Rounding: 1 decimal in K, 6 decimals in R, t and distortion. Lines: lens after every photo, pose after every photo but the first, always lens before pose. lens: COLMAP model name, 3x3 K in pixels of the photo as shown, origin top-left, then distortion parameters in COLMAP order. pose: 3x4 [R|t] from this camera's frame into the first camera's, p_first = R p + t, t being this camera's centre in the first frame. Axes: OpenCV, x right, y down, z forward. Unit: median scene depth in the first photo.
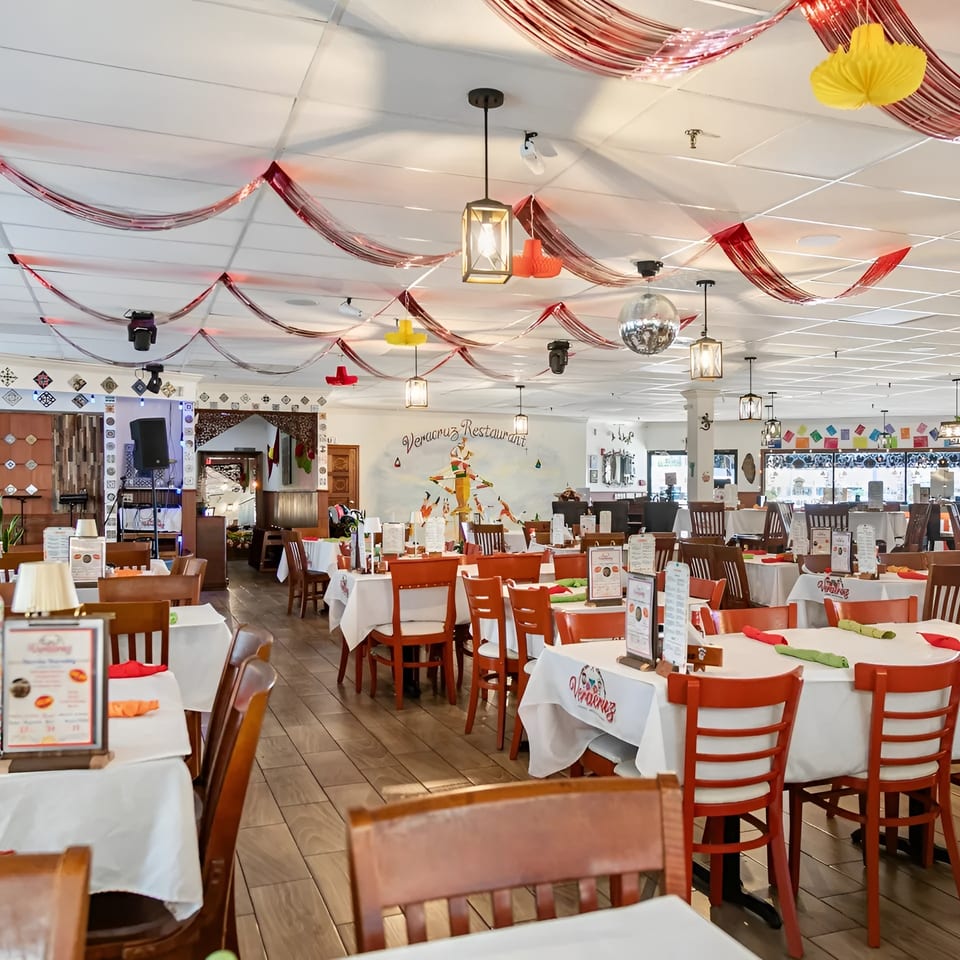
lens RADIAL K [[654.2, 0, 478.6], [0, 654.2, 489.6], [0, 0, 1]] dist [0.001347, 0.000567]
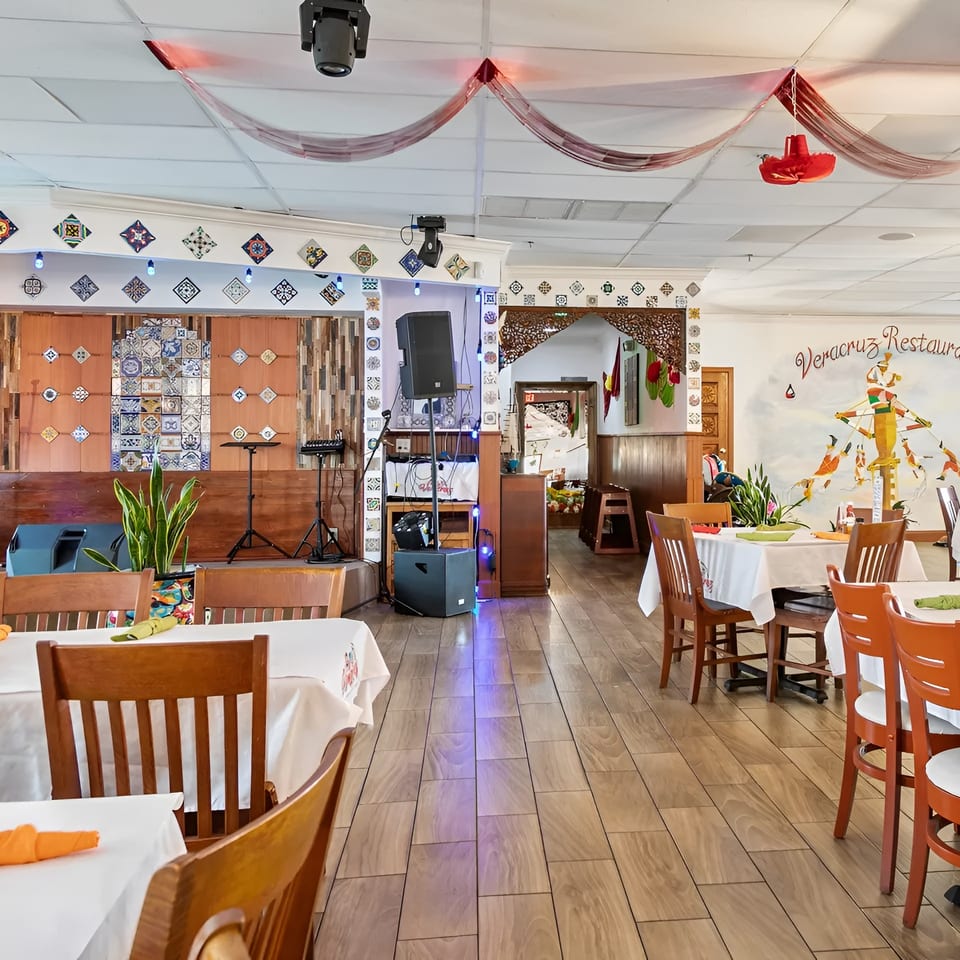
lens RADIAL K [[654.2, 0, 478.6], [0, 654.2, 489.6], [0, 0, 1]] dist [0.001347, 0.000567]
pose [[0.884880, 0.032065, -0.464714, -0.148743], [0.006700, 0.996649, 0.081526, 0.003488], [0.465771, -0.075255, 0.881700, 0.407047]]
